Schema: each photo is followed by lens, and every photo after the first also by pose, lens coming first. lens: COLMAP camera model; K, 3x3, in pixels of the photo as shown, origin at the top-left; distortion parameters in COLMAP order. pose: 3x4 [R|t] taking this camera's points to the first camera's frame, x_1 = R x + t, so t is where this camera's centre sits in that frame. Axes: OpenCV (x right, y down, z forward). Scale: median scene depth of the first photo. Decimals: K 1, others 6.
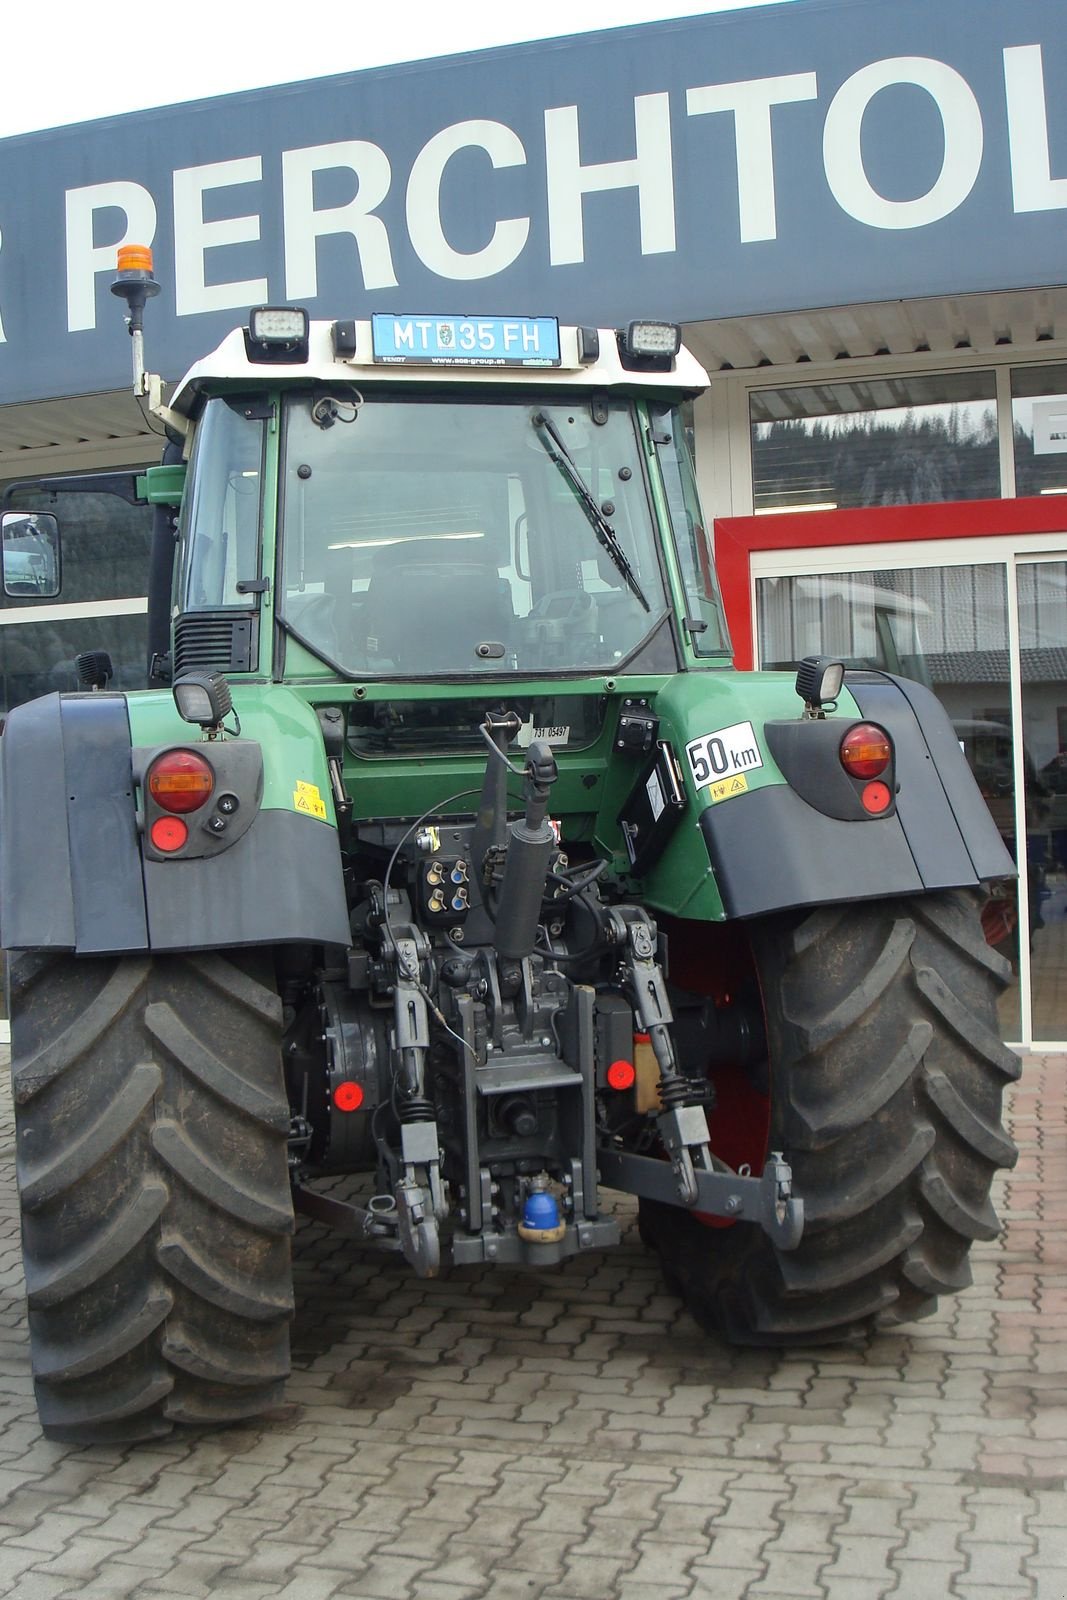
lens RADIAL K [[1682.0, 0, 575.5], [0, 1682.0, 783.7], [0, 0, 1]] dist [-0.051652, -0.134791]
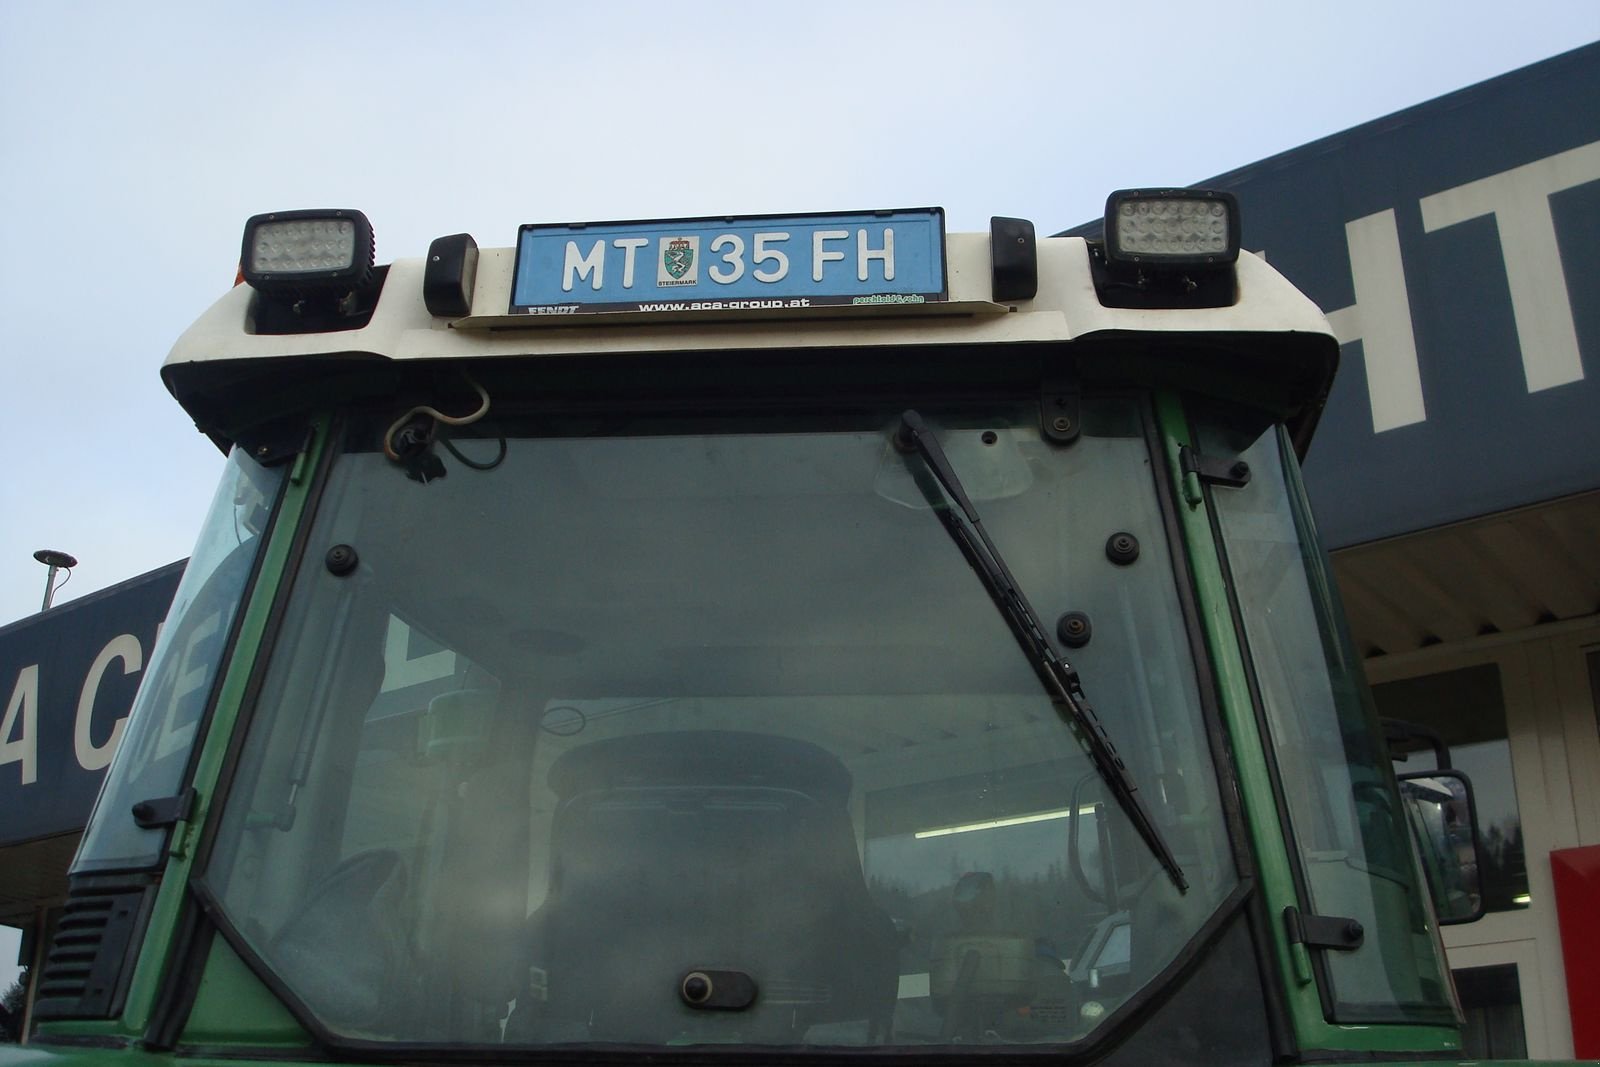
lens RADIAL K [[1682.0, 0, 799.1], [0, 1682.0, 486.0], [0, 0, 1]] dist [-0.051652, -0.134791]
pose [[0.929848, -0.097146, -0.354888, 0.106854], [-0.058420, 0.913302, -0.403071, -0.034033], [0.363276, 0.395528, 0.843557, 0.662998]]
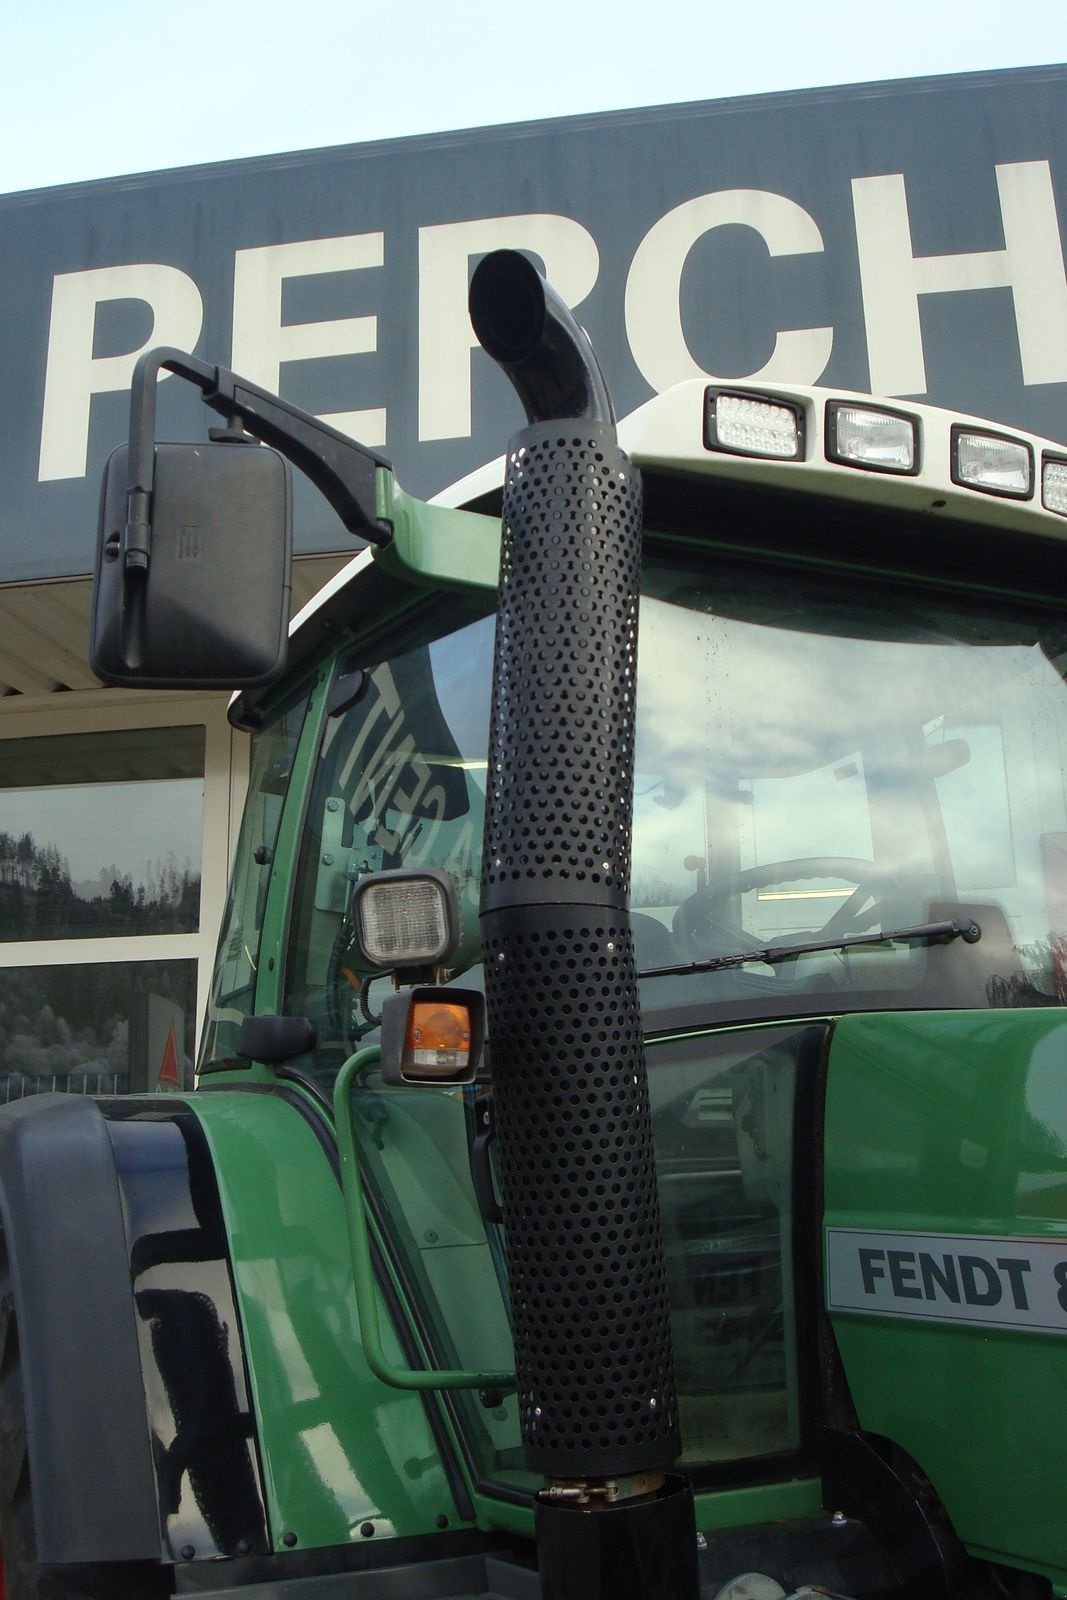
lens RADIAL K [[1682.0, 0, 575.5], [0, 1682.0, 783.7], [0, 0, 1]] dist [-0.051652, -0.134791]
pose [[0.992538, 0.044166, 0.113657, -0.337407], [-0.012682, 0.964435, -0.264015, -0.009310], [-0.121275, 0.260603, 0.957799, 0.808656]]
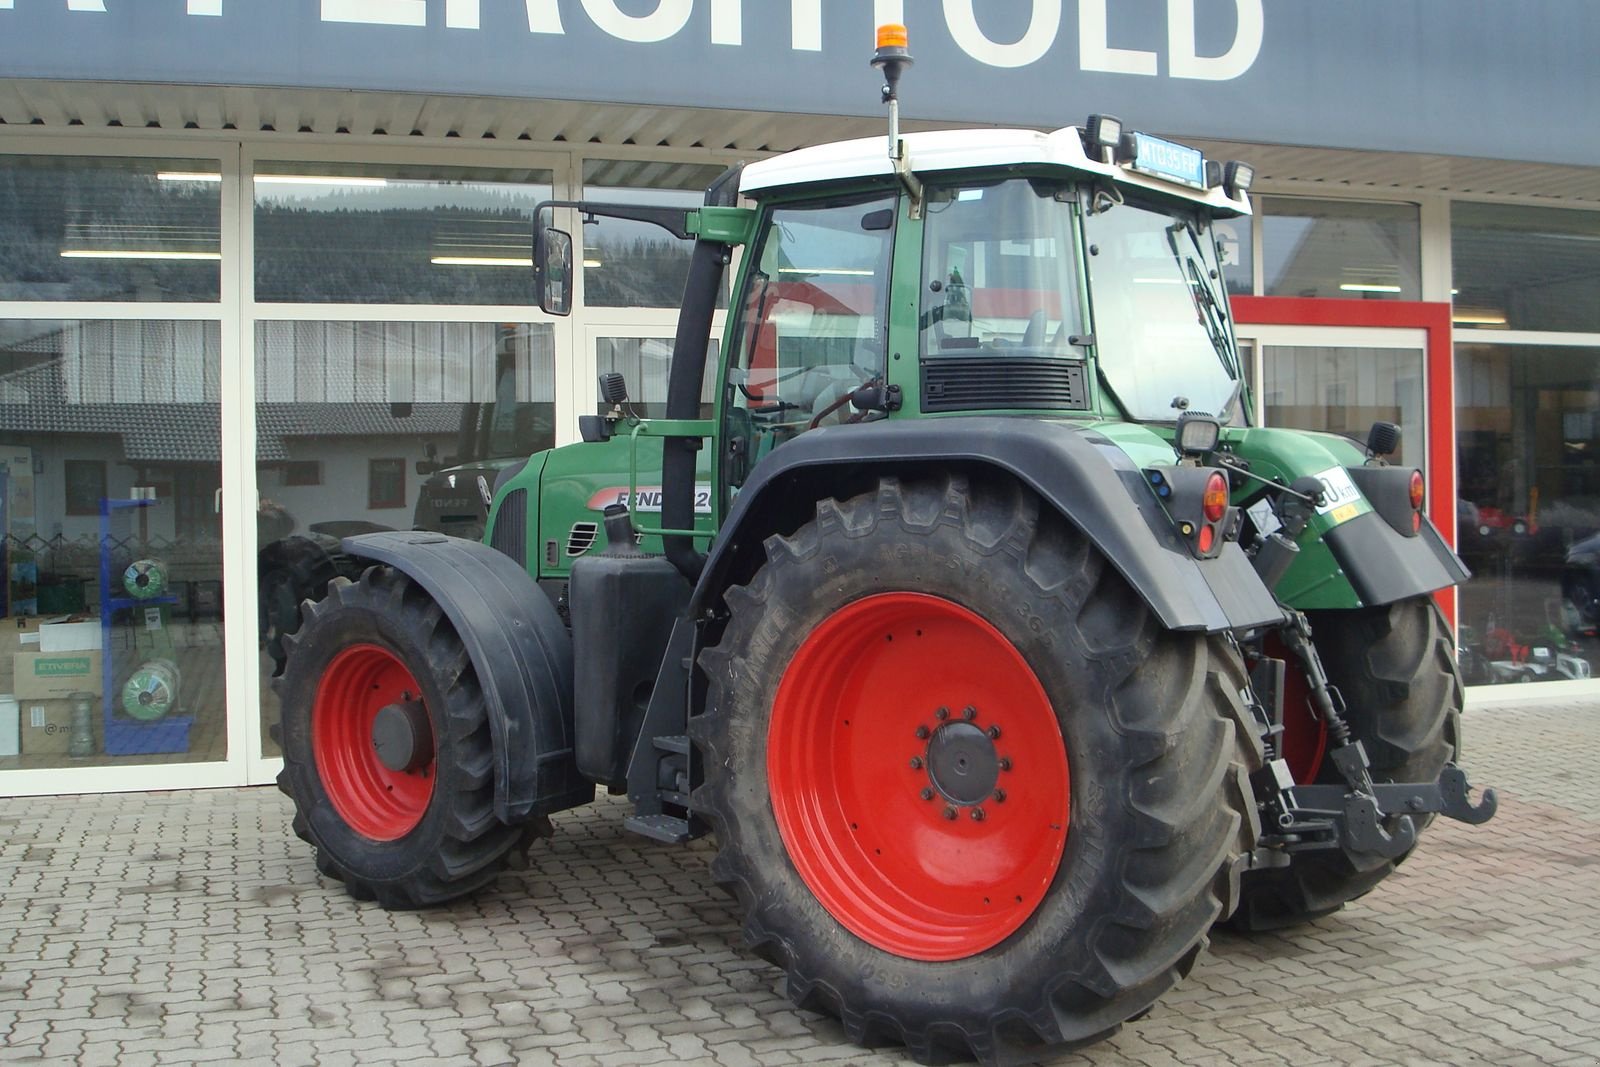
lens RADIAL K [[1682.0, 0, 799.1], [0, 1682.0, 486.0], [0, 0, 1]] dist [-0.051652, -0.134791]
pose [[0.831251, 0.029625, 0.555107, -1.018265], [-0.015317, 0.999420, -0.030400, 0.028292], [-0.555686, 0.016768, 0.831223, 0.096783]]
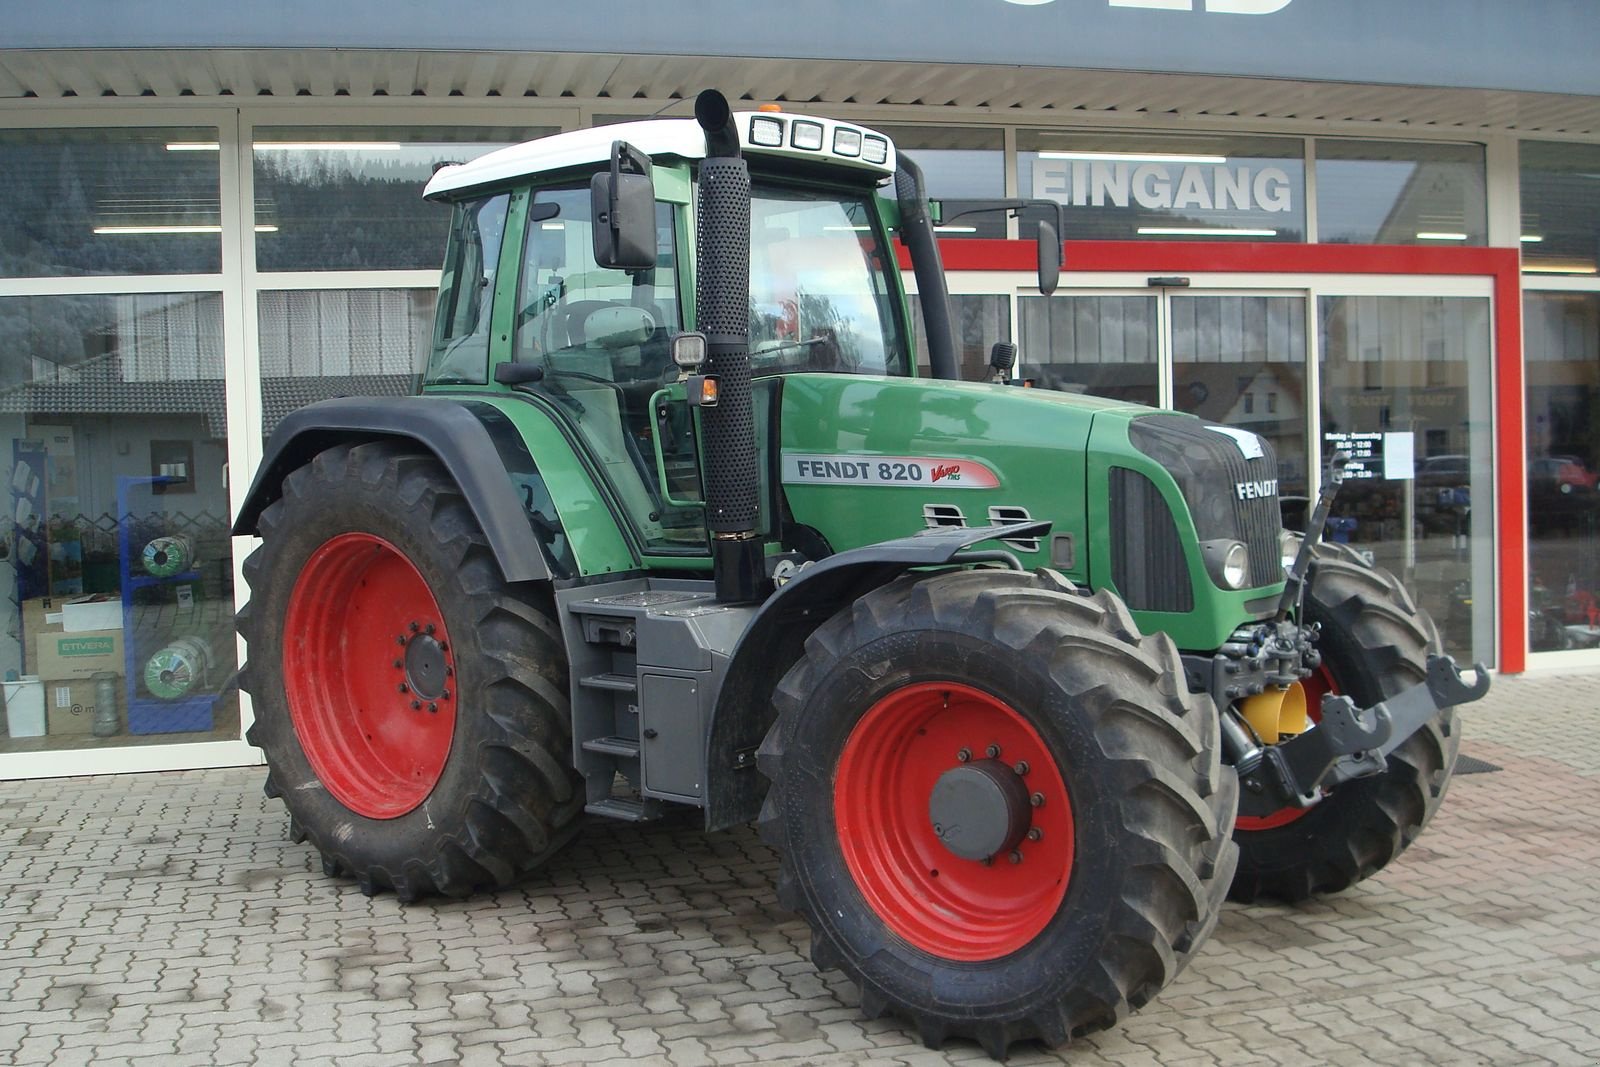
lens RADIAL K [[1673.9, 0, 800.0], [0, 1673.9, 533.5], [0, 0, 1]] dist [-0.012954, -0.217298]
pose [[0.862858, -0.008165, 0.505381, -0.891399], [-0.001153, 0.999835, 0.018122, 0.026592], [-0.505446, -0.016219, 0.862706, 0.110207]]
